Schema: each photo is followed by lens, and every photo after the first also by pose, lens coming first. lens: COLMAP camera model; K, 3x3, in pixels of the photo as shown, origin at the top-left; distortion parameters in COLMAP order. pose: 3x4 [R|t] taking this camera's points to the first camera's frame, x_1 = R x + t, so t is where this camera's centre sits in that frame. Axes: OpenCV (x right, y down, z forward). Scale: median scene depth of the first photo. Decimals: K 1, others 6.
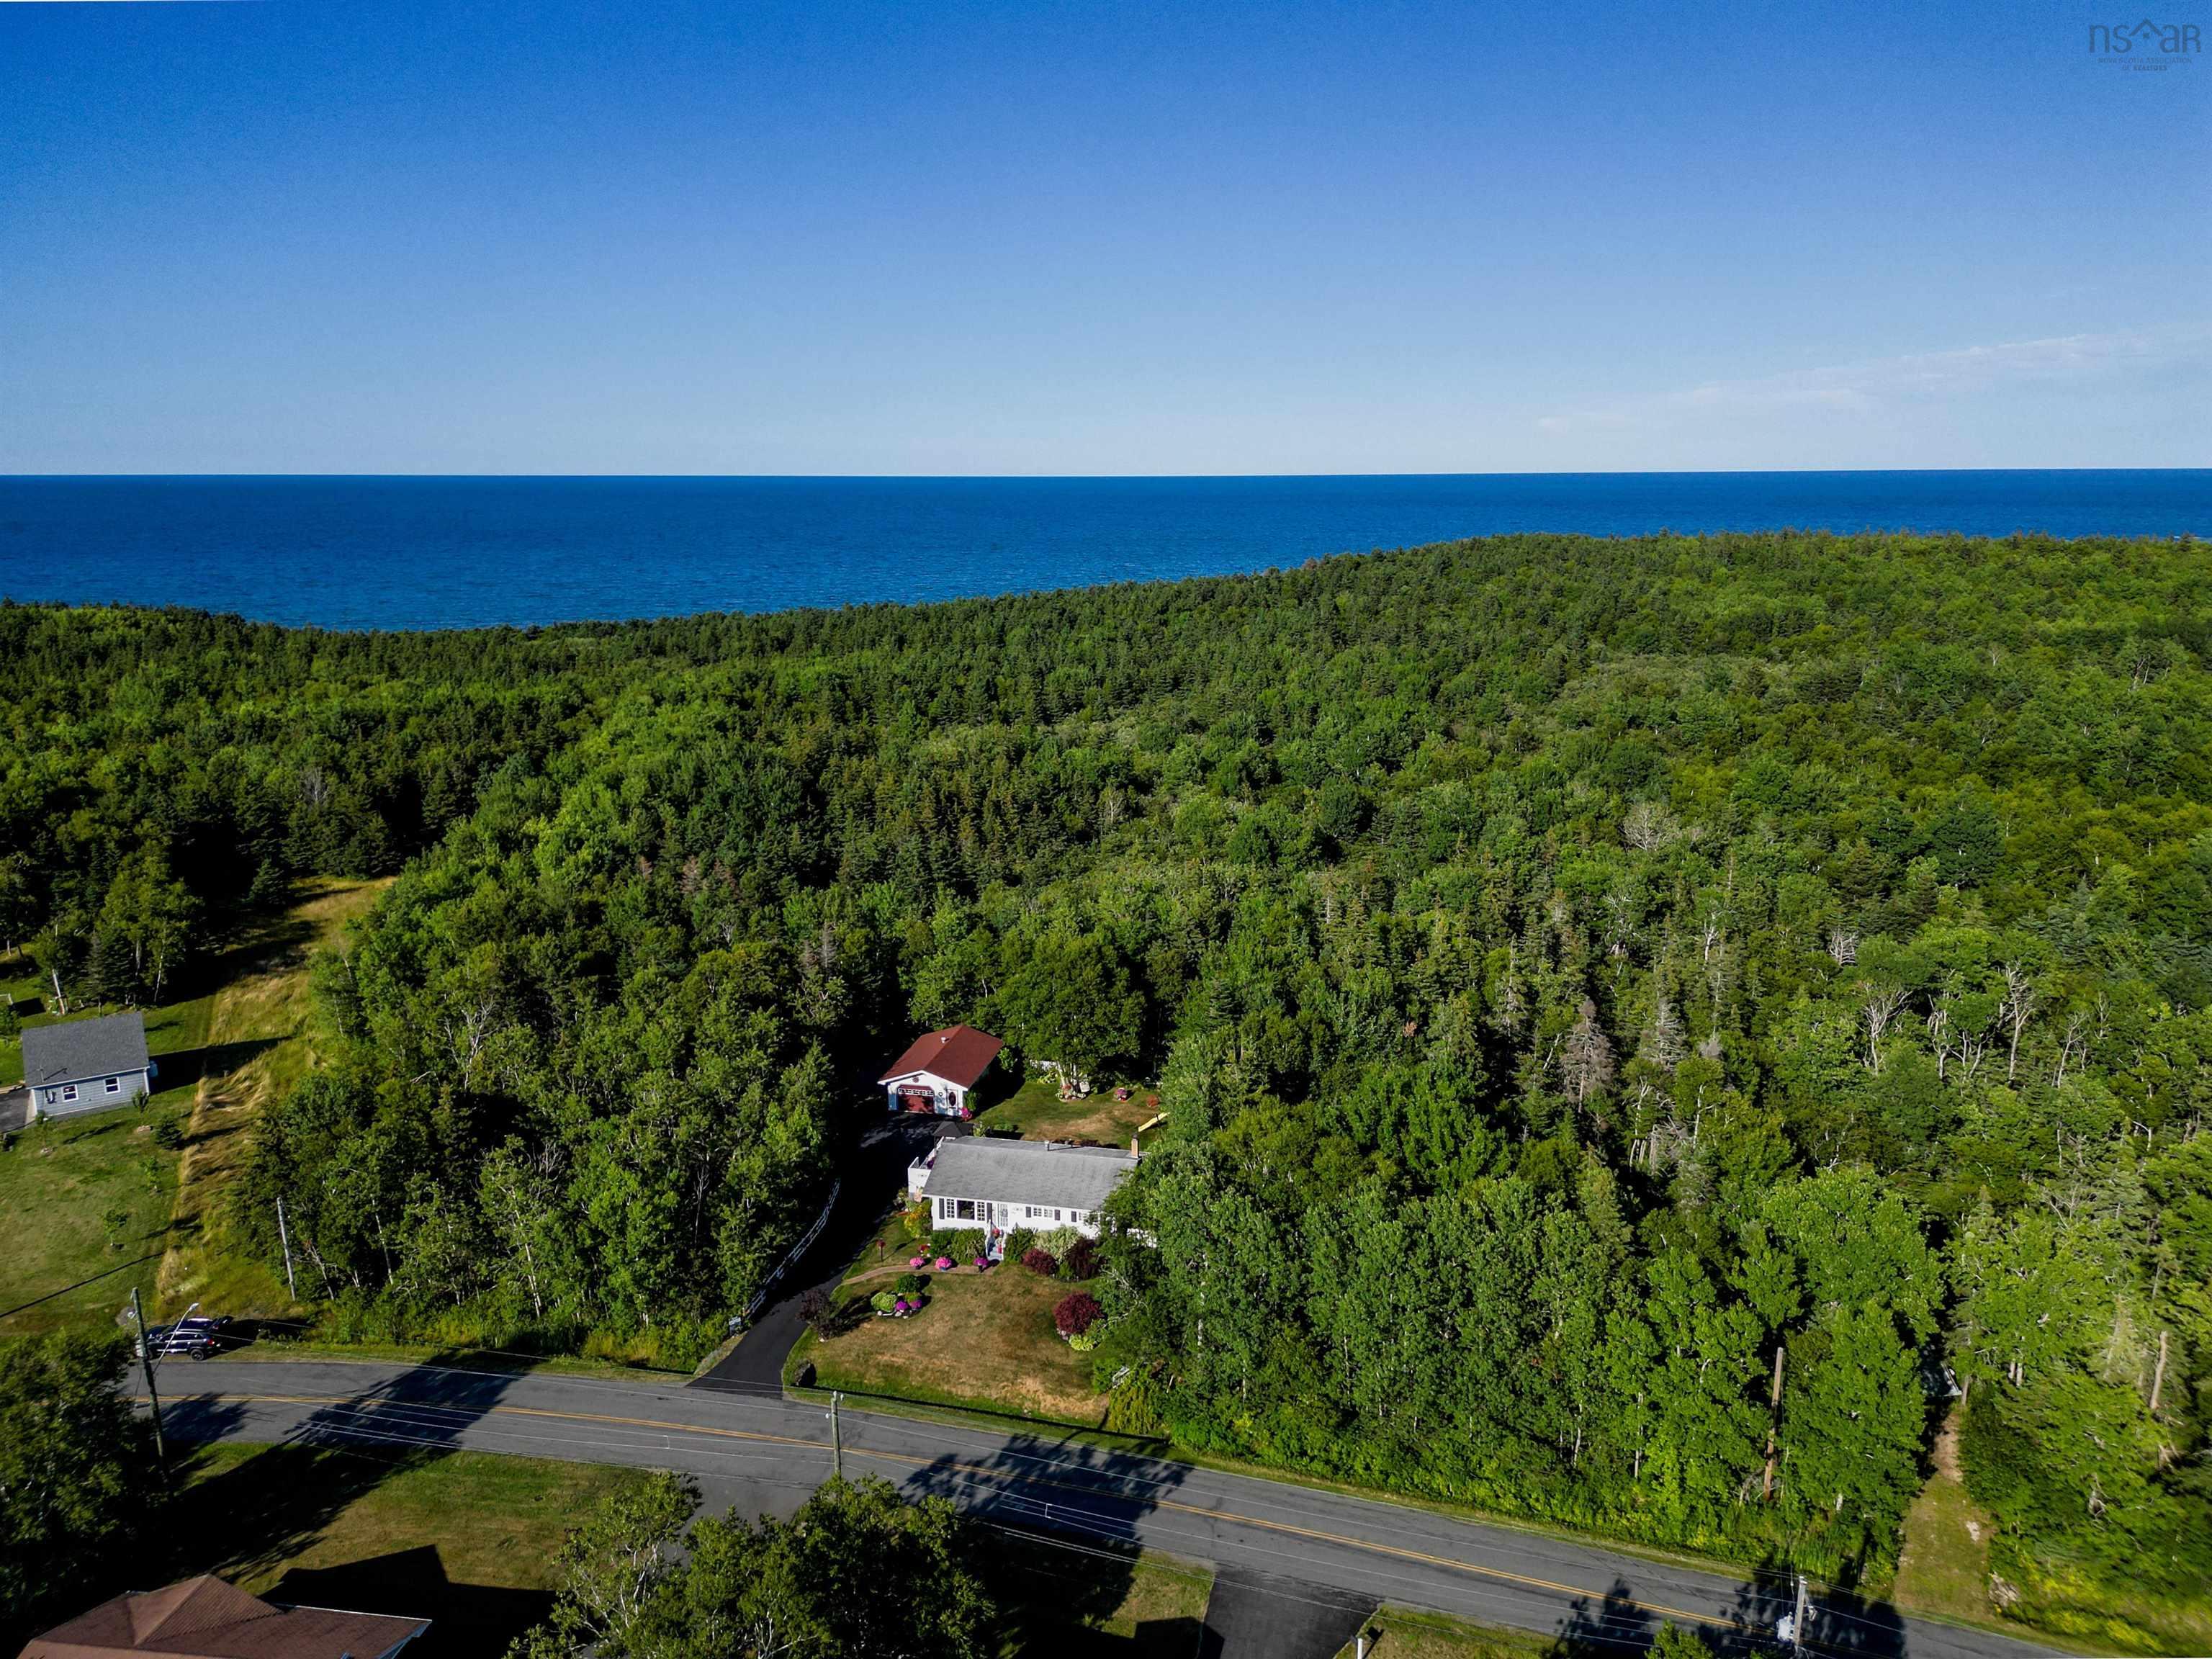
lens RADIAL K [[1553.7, 0, 1108.2], [0, 1553.7, 796.0], [0, 0, 1]] dist [0.106028, -0.120872]
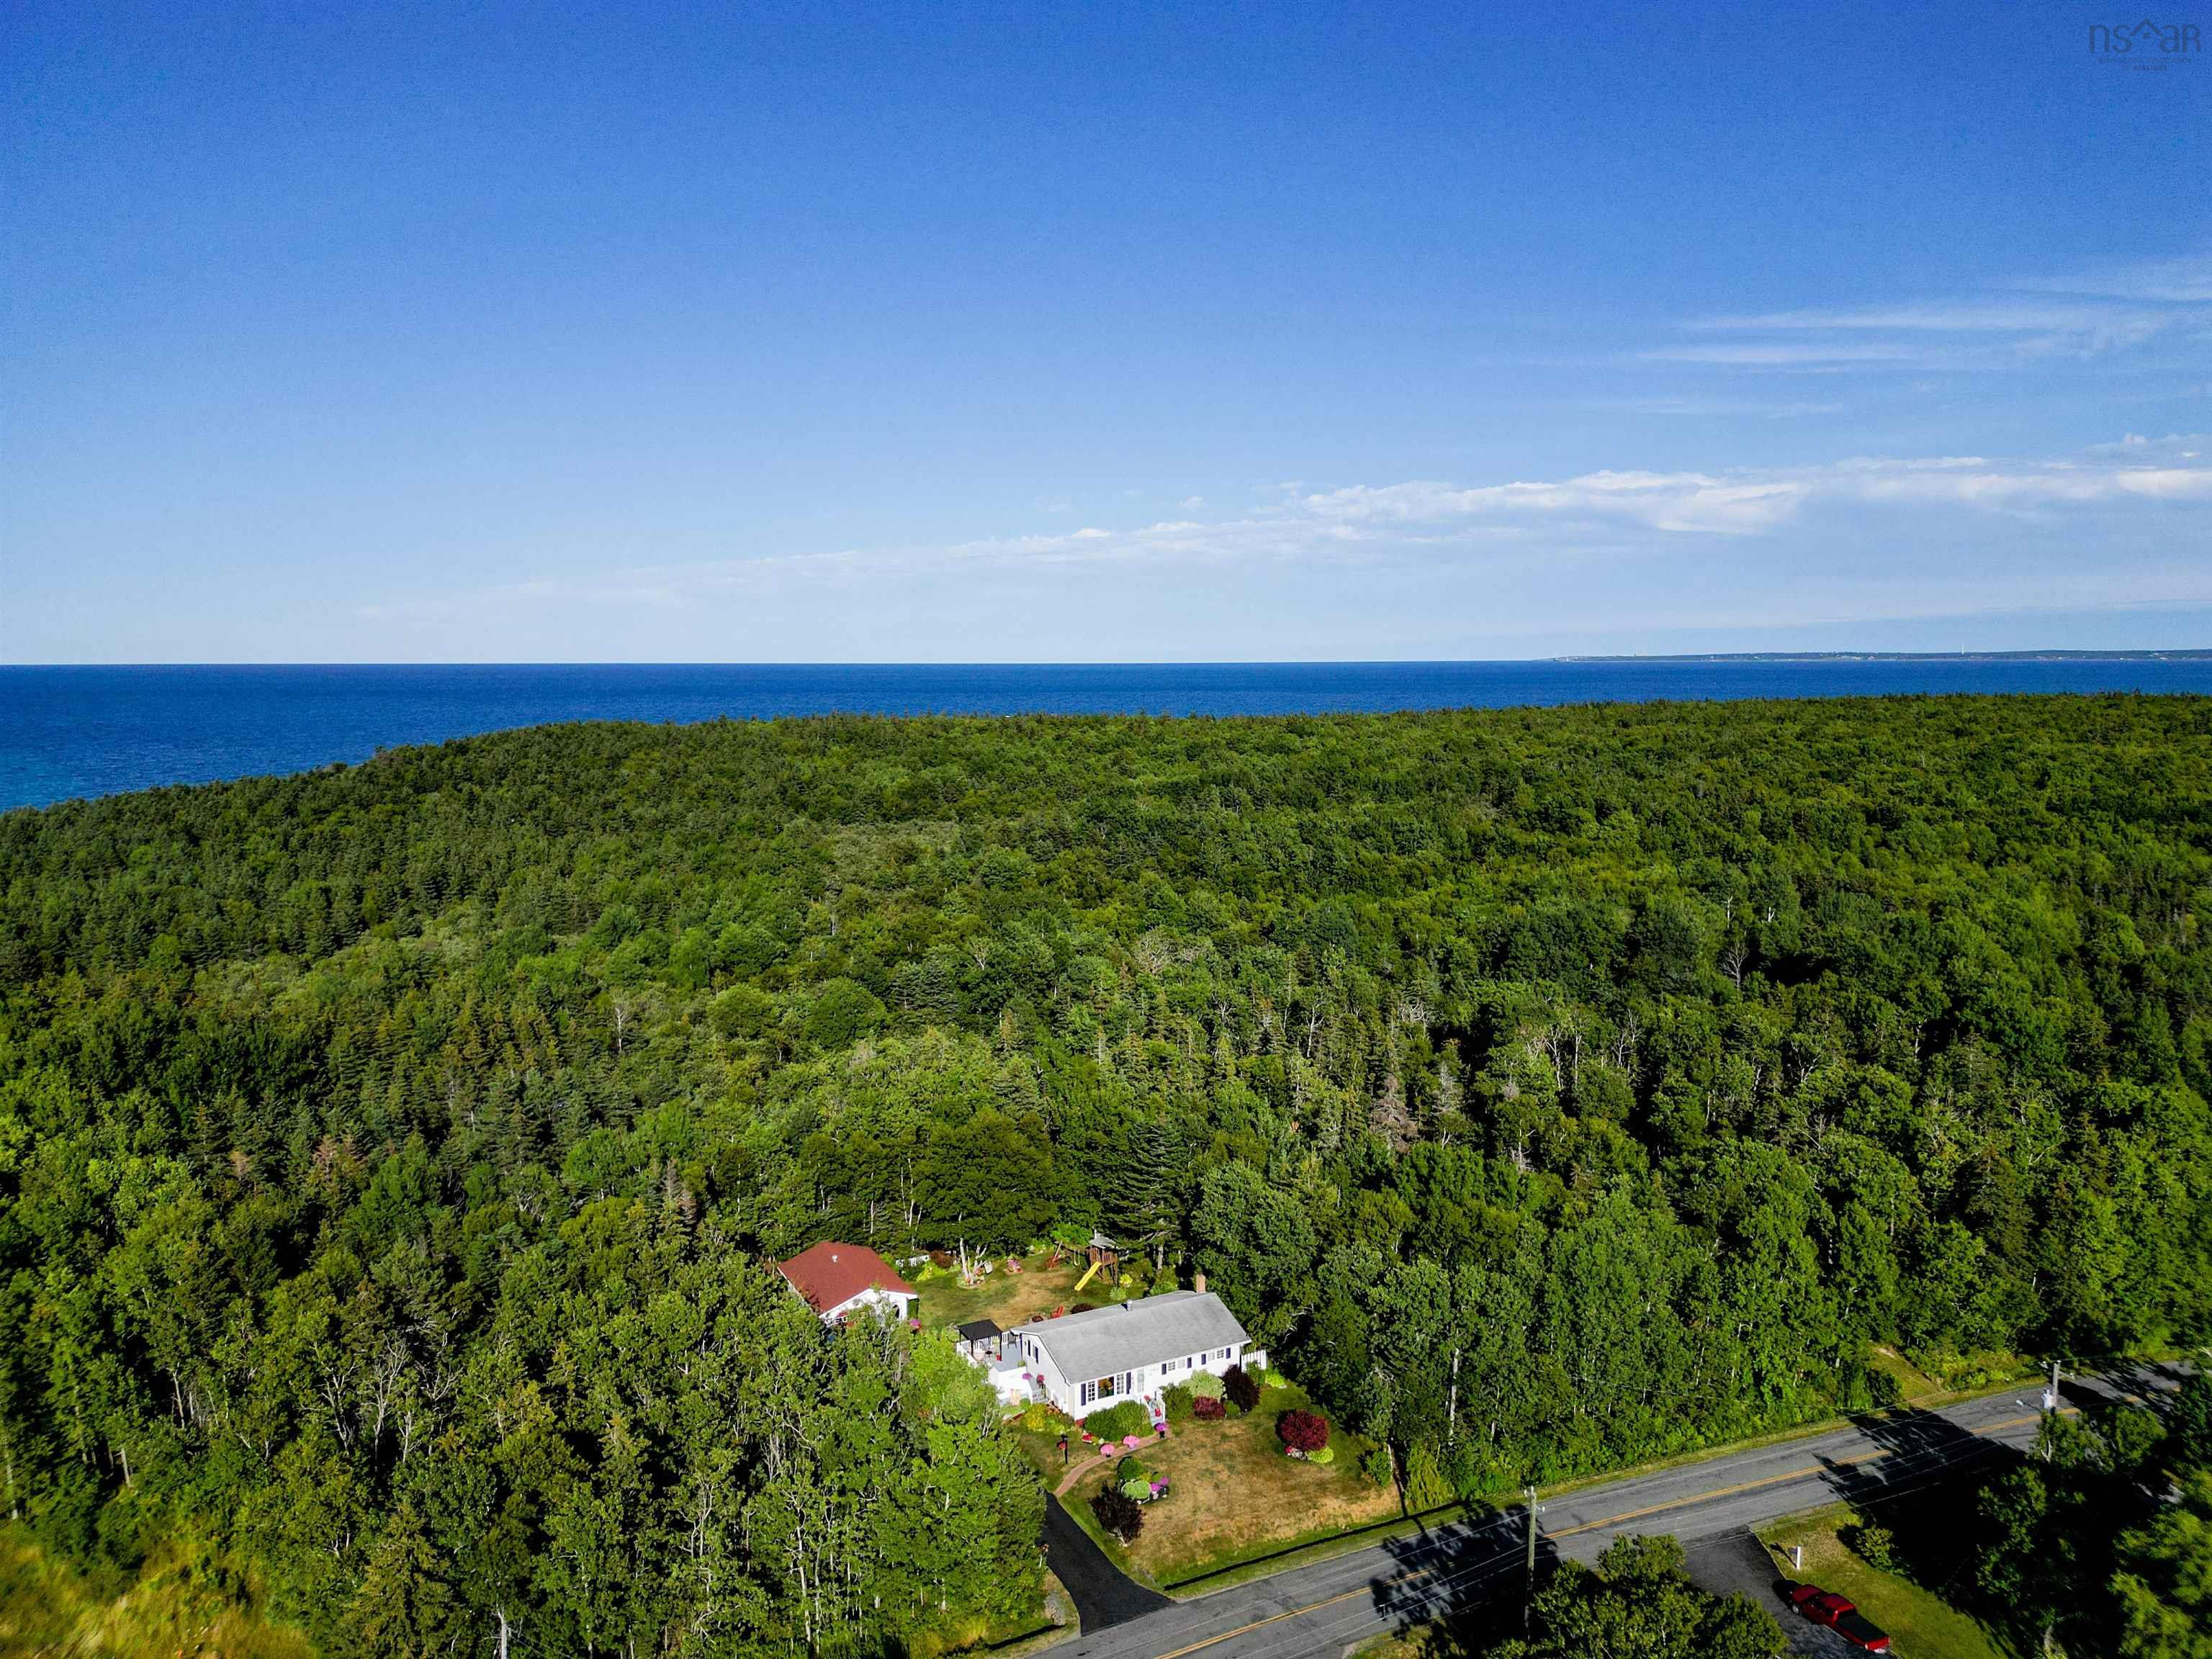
lens RADIAL K [[1552.3, 0, 1106.0], [0, 1552.3, 829.5], [0, 0, 1]] dist [0.069761, -0.079422]
pose [[0.763941, -0.071142, 0.641353, -0.707642], [0.133998, 0.989728, -0.049824, -0.032944], [-0.631220, 0.124002, 0.765627, 0.212072]]
